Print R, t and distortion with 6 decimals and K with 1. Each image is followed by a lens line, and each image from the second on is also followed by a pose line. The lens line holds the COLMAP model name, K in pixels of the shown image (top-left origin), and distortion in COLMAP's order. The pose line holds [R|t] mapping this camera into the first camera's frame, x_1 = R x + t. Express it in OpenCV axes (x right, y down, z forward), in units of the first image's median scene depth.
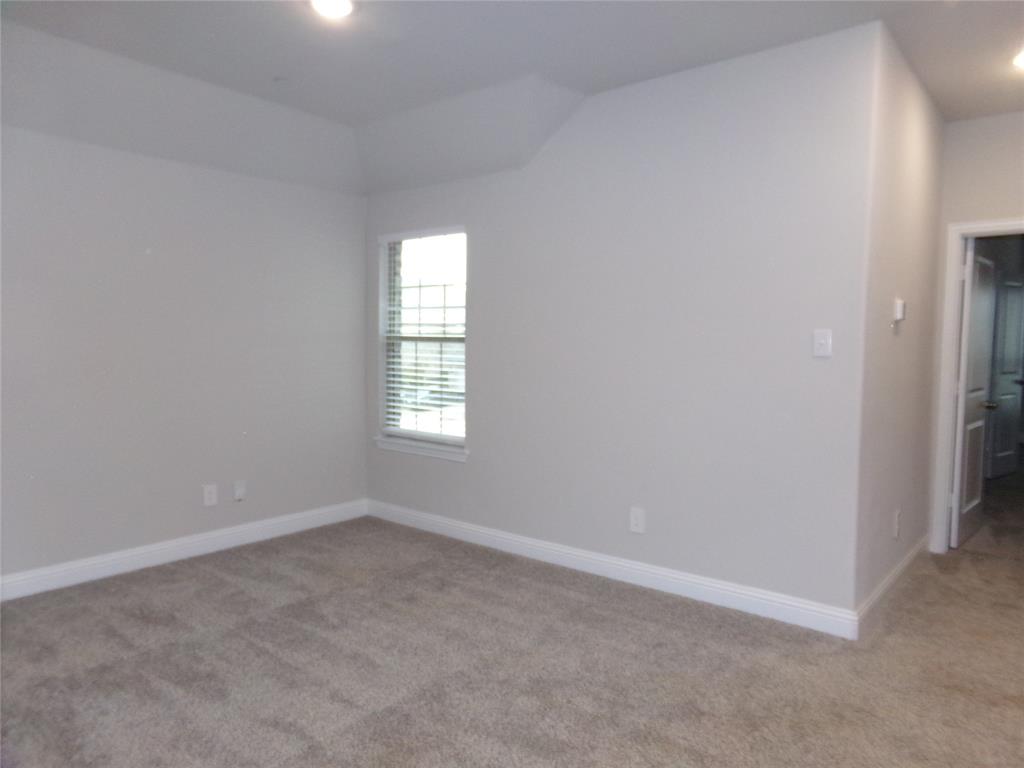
lens RADIAL K [[694.1, 0, 512.0], [0, 694.1, 384.0], [0, 0, 1]] dist [-0.083748, 0.091233]
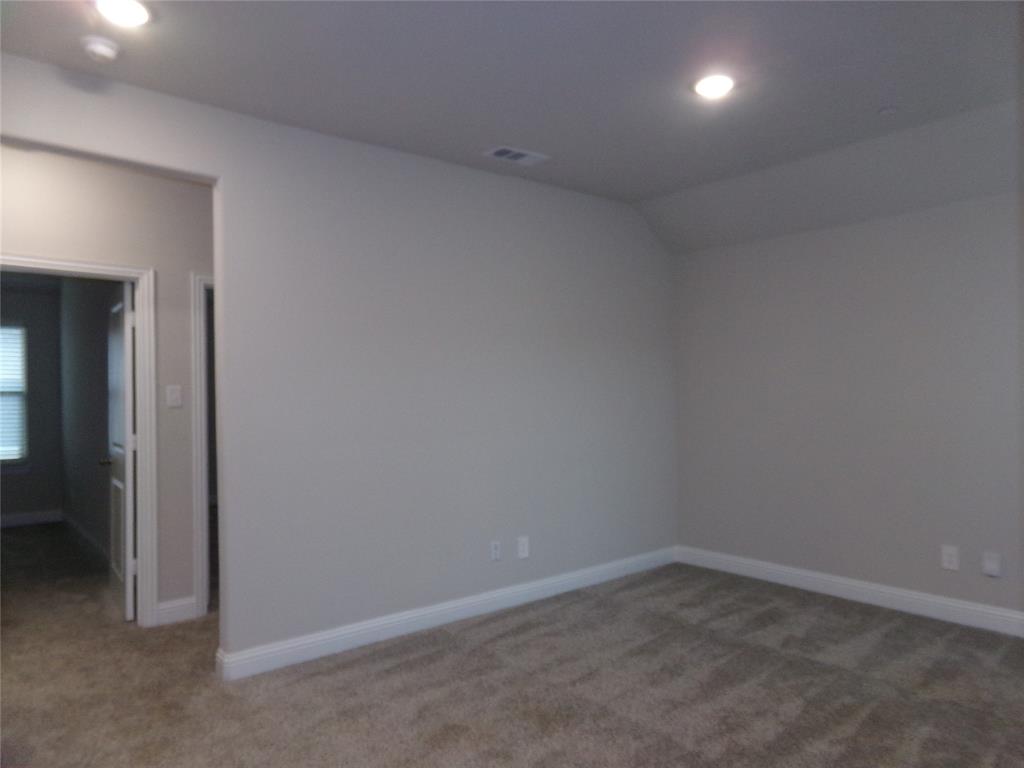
lens RADIAL K [[694.1, 0, 512.0], [0, 694.1, 384.0], [0, 0, 1]] dist [-0.083748, 0.091233]
pose [[-0.219376, -0.031356, -0.975136, 0.687953], [-0.048219, 0.998610, -0.021263, -0.022894], [0.974448, 0.042356, -0.220583, 0.755148]]
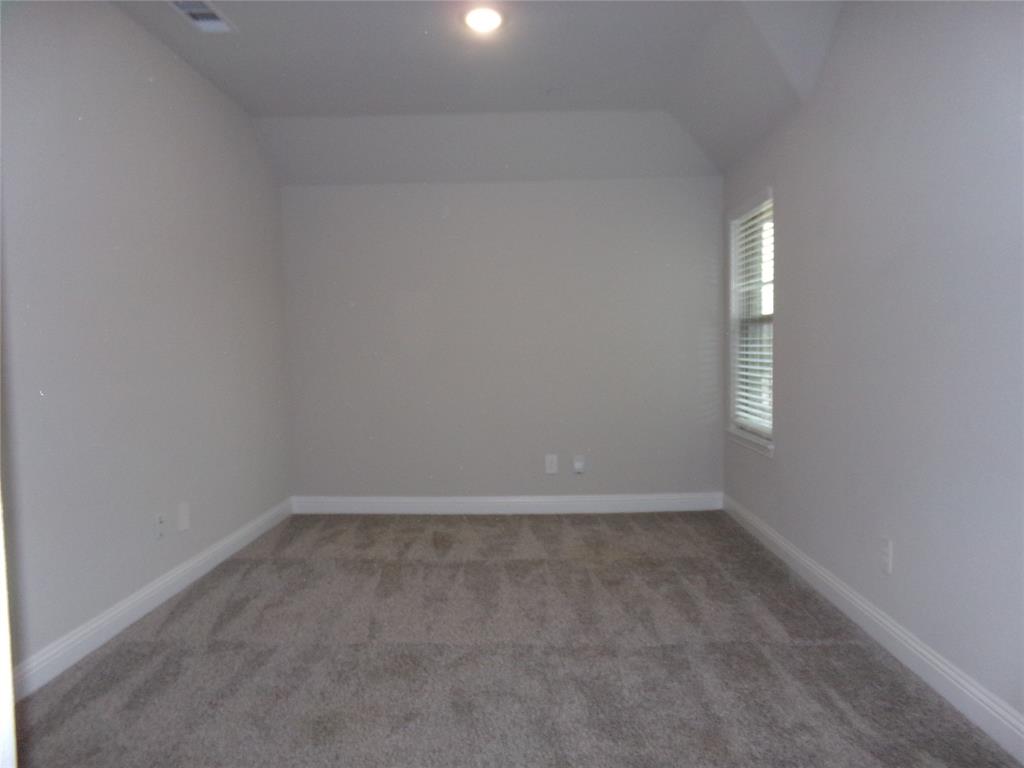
lens RADIAL K [[694.1, 0, 512.0], [0, 694.1, 384.0], [0, 0, 1]] dist [-0.083748, 0.091233]
pose [[0.598073, 0.014034, -0.801319, 0.551144], [-0.022170, 0.999754, 0.000962, 0.033402], [0.801135, 0.017190, 0.598237, 0.294663]]
